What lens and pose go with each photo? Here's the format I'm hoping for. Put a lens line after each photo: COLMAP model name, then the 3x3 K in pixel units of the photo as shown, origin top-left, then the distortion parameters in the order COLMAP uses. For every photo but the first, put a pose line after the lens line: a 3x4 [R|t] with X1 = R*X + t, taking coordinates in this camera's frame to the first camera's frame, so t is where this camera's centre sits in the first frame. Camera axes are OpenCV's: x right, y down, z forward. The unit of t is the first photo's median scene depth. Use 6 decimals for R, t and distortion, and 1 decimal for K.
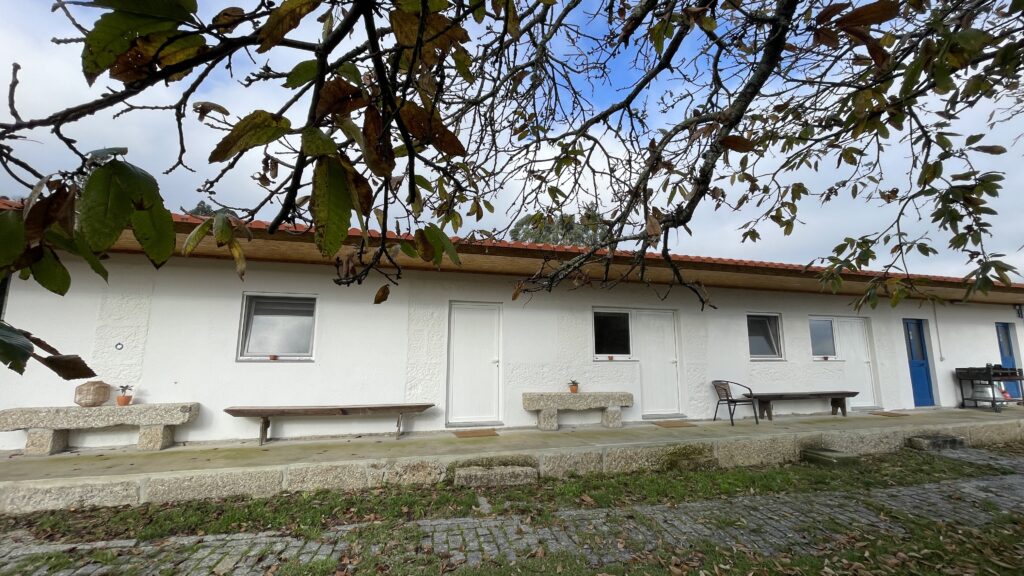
lens RADIAL K [[409.3, 0, 512.0], [0, 409.3, 288.0], [0, 0, 1]] dist [0.000179, -0.000085]
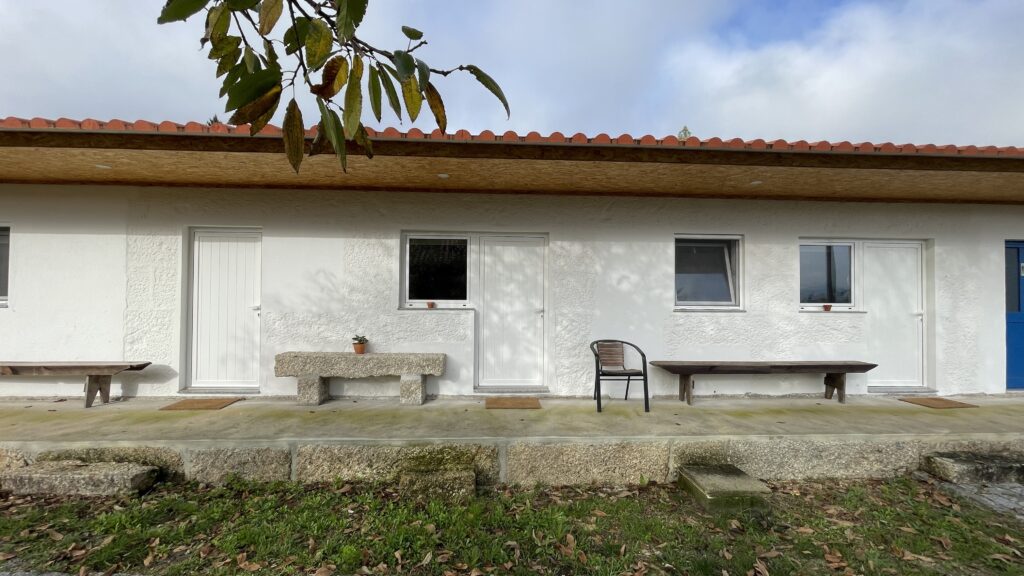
lens RADIAL K [[409.3, 0, 512.0], [0, 409.3, 288.0], [0, 0, 1]] dist [0.000179, -0.000085]
pose [[0.973917, -0.001781, -0.226897, 0.518388], [0.032124, 0.990979, 0.130111, 0.056348], [0.224619, -0.134007, 0.965188, 0.360242]]
